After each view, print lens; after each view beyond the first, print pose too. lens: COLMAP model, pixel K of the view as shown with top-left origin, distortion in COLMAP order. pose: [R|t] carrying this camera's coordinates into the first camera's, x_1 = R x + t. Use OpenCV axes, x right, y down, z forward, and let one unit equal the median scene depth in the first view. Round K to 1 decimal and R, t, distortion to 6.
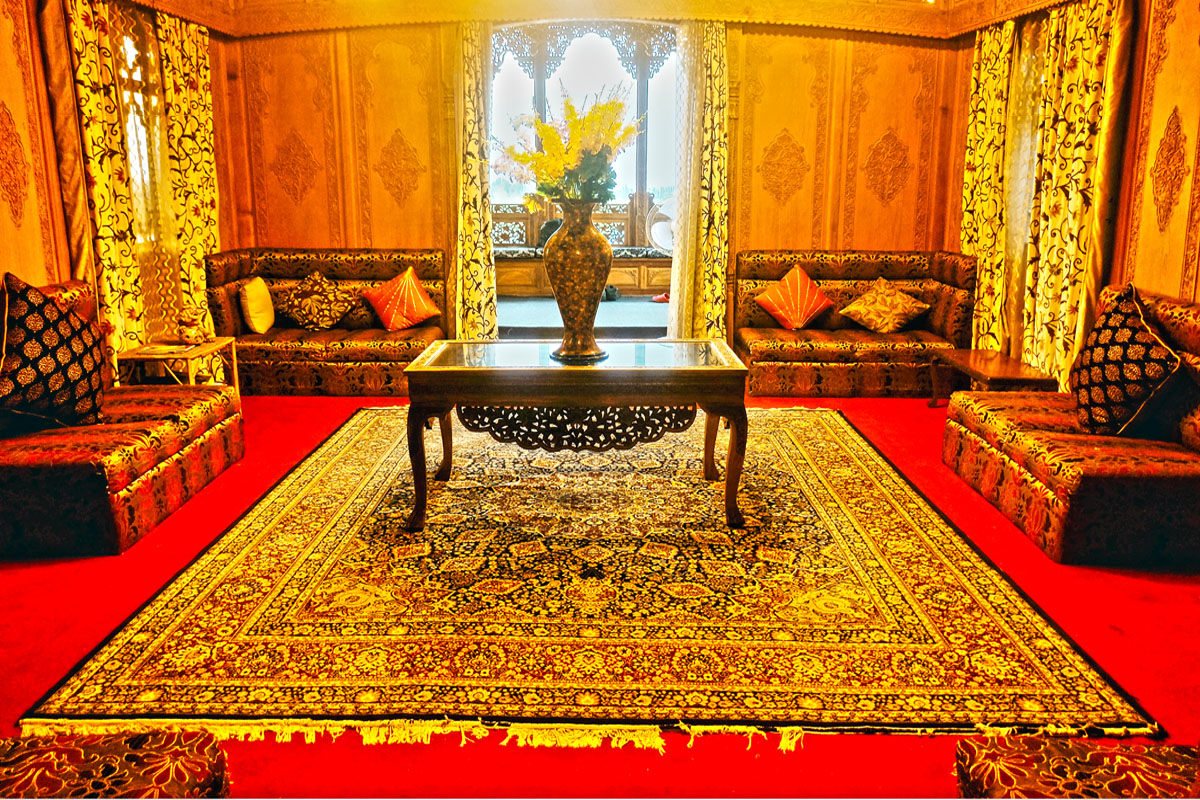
lens RADIAL K [[871.7, 0, 597.1], [0, 871.7, 354.9], [0, 0, 1]] dist [0.024797, -0.004166]
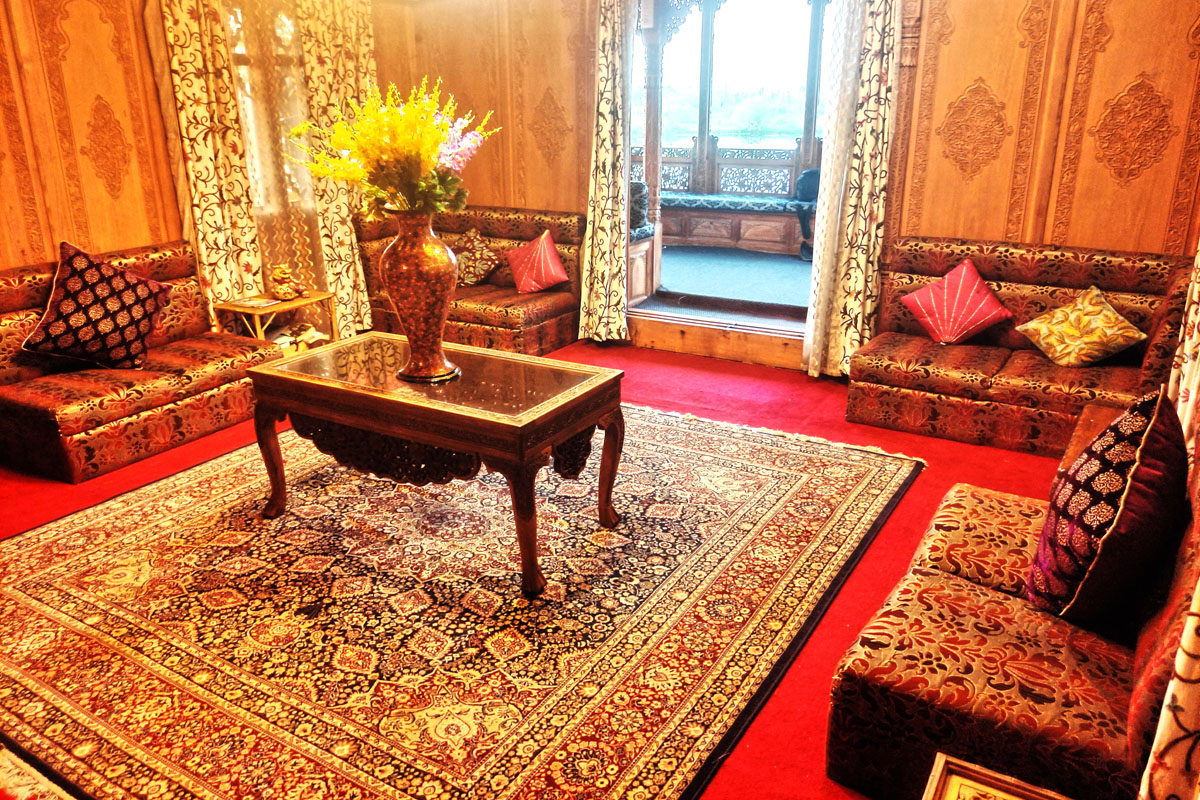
lens RADIAL K [[861.7, 0, 599.8], [0, 861.7, 375.0], [0, 0, 1]] dist [0.028494, -0.022918]
pose [[0.861758, 0.149445, -0.484809, 0.390884], [-0.089426, 0.985411, 0.144802, -0.098791], [0.499376, -0.081430, 0.862550, 0.194481]]
